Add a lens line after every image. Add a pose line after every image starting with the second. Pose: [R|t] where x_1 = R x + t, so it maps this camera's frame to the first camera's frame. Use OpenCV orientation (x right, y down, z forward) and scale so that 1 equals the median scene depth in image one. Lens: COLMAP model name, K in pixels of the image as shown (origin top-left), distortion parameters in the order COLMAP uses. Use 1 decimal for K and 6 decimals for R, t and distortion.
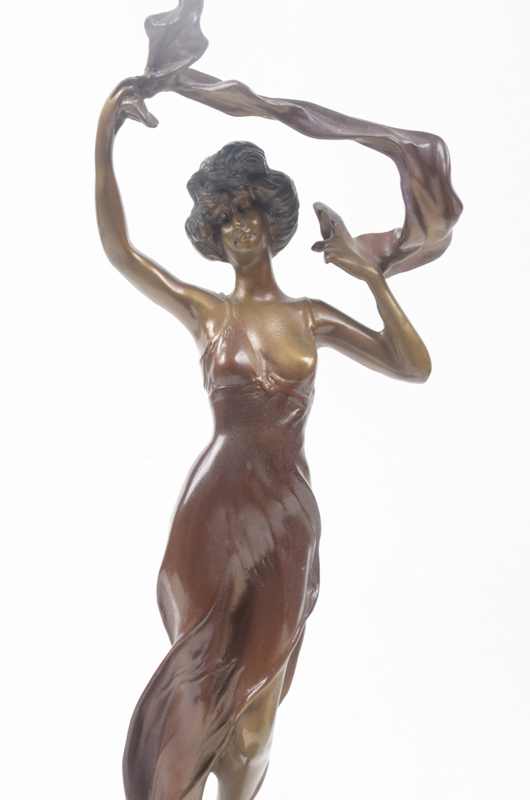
lens RADIAL K [[2040.8, 0, 264.6], [0, 2040.8, 404.8], [0, 0, 1]] dist [0.102686, 0.000000]
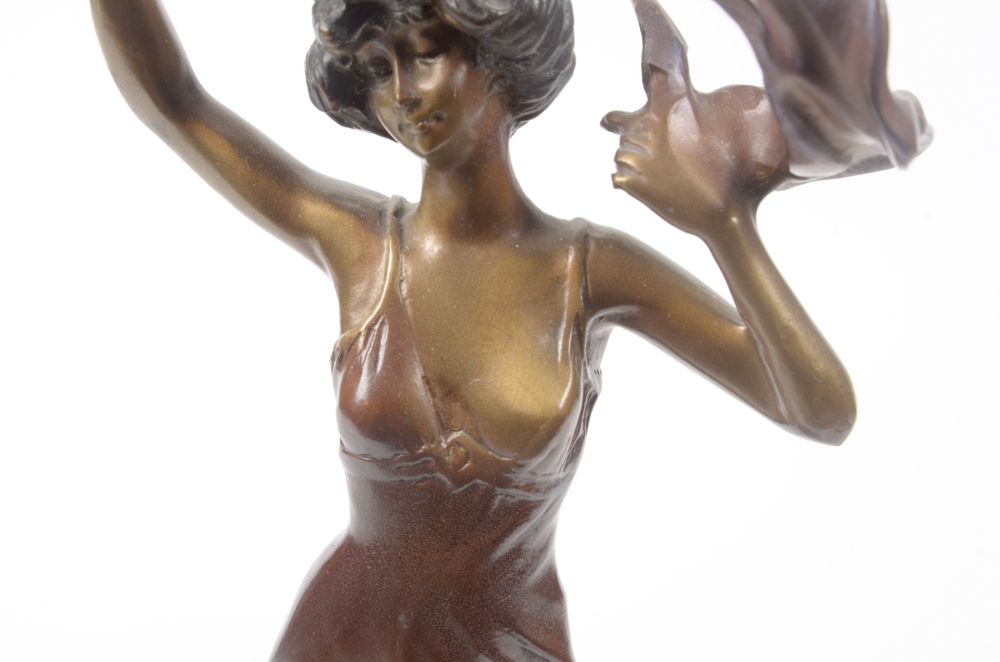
lens RADIAL K [[2493.5, 0, 499.7], [0, 2493.5, 330.8], [0, 0, 1]] dist [-0.006542, 0.000000]
pose [[0.956456, 0.136133, -0.258187, 0.146858], [-0.019492, 0.912388, 0.408862, -0.255640], [0.291226, -0.386026, 0.875312, 0.528496]]
